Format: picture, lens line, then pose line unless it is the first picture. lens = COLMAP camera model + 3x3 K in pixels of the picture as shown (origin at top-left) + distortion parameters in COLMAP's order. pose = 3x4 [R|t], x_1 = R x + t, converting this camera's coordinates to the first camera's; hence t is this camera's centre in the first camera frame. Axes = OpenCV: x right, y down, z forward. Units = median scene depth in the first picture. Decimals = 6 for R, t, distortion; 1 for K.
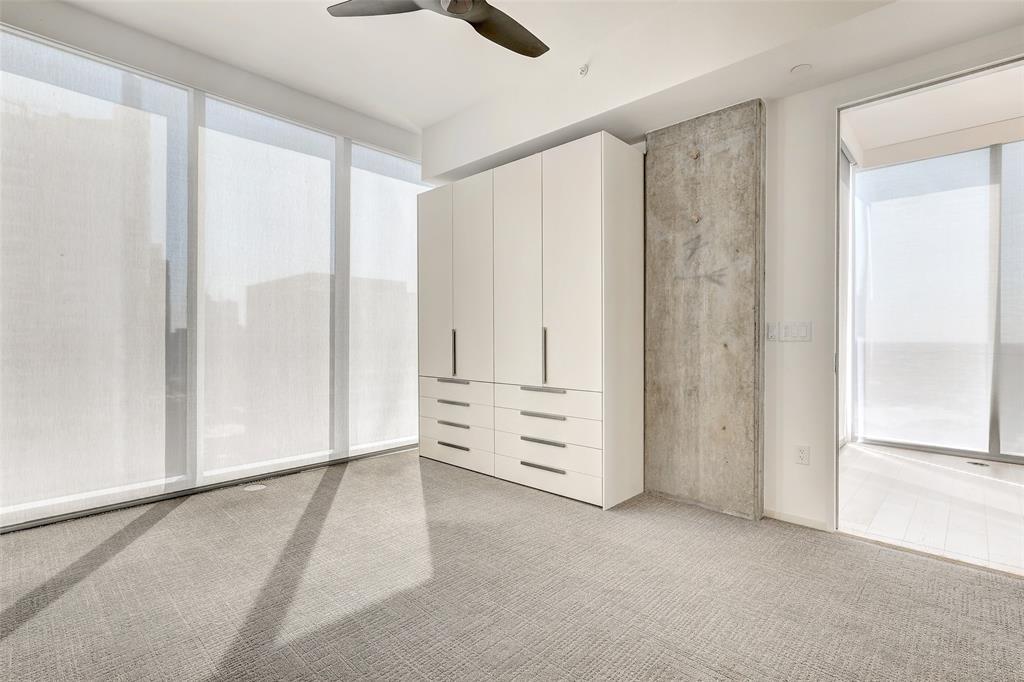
lens RADIAL K [[480.4, 0, 510.9], [0, 480.4, 335.2], [0, 0, 1]] dist [0.005223, 0.000493]
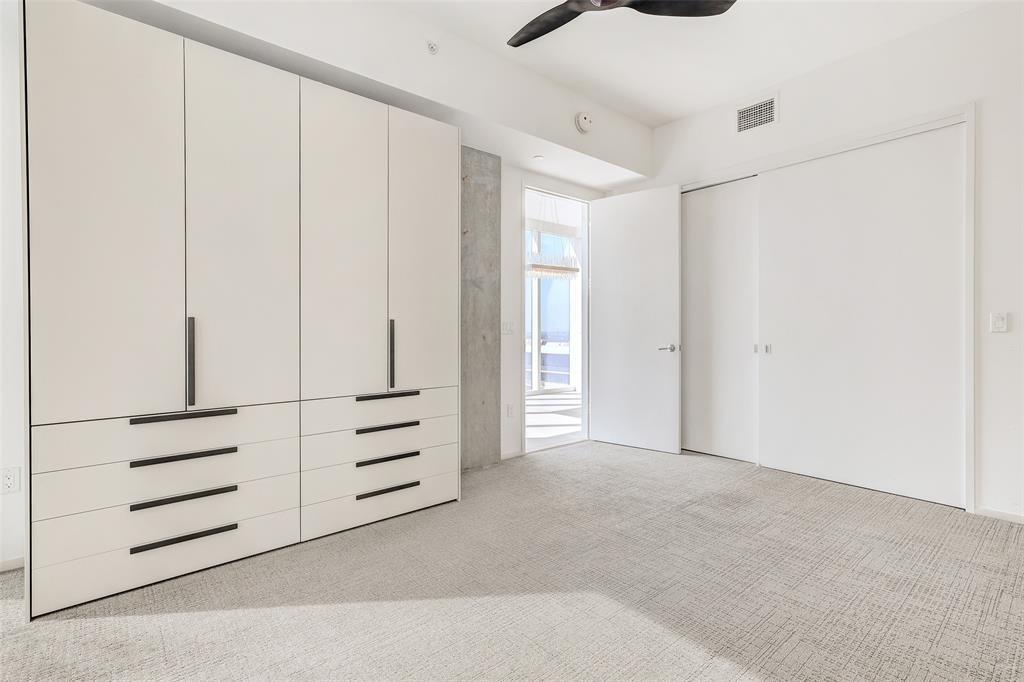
lens RADIAL K [[496.6, 0, 515.2], [0, 496.6, 332.6], [0, 0, 1]] dist [0.000057, 0.000058]
pose [[0.085008, -0.004414, 0.996370, -0.845616], [0.000089, 0.999990, 0.004422, 0.002010], [-0.996380, -0.000287, 0.085008, 0.793603]]
